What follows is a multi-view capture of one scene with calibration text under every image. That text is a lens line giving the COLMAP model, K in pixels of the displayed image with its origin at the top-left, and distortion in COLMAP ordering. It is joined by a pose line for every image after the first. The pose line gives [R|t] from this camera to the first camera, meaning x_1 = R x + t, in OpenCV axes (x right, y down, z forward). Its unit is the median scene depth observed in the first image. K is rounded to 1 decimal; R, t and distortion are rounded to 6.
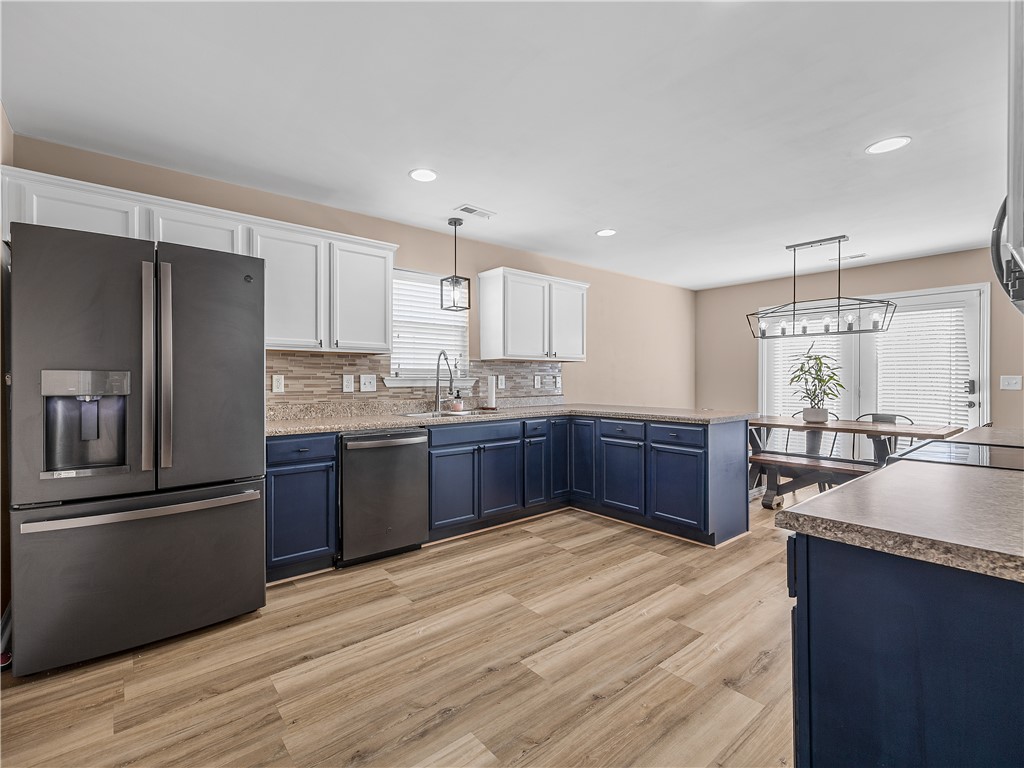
lens RADIAL K [[447.0, 0, 469.9], [0, 447.0, 382.8], [0, 0, 1]] dist [-0.002432, 0.000075]
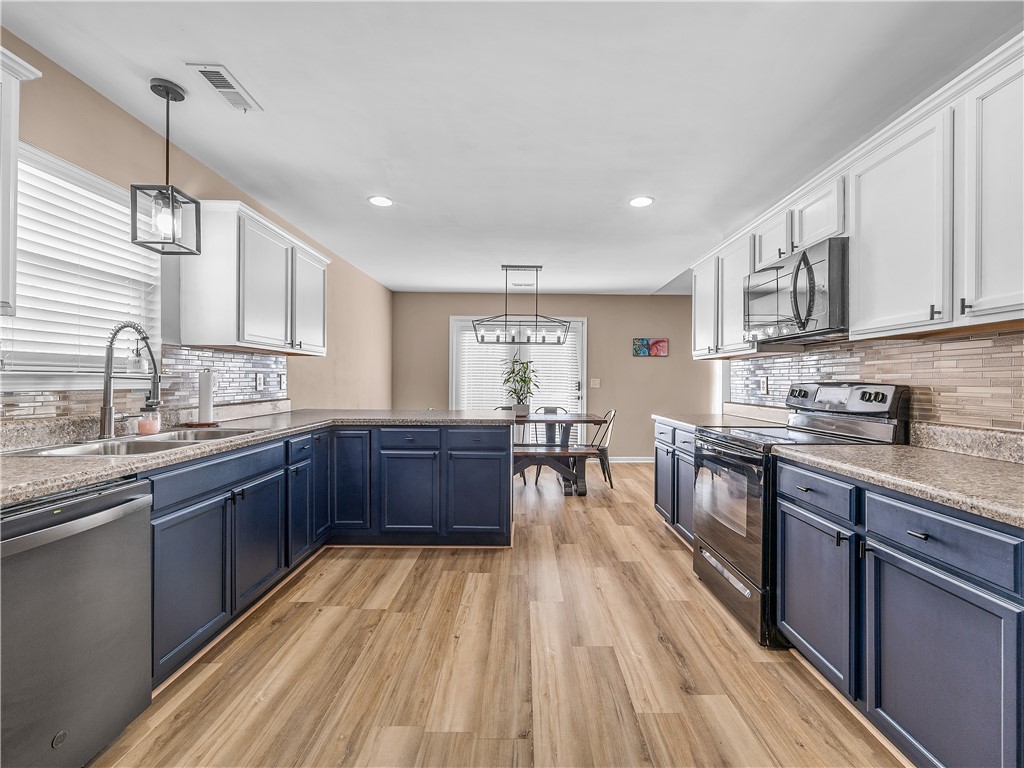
lens RADIAL K [[437.7, 0, 515.8], [0, 437.7, 380.9], [0, 0, 1]] dist [0.002524, 0.000270]
pose [[0.607333, 0.005513, 0.794428, -0.197689], [-0.005282, 0.999982, -0.002902, -0.003718], [-0.794430, -0.002433, 0.607351, 0.329857]]
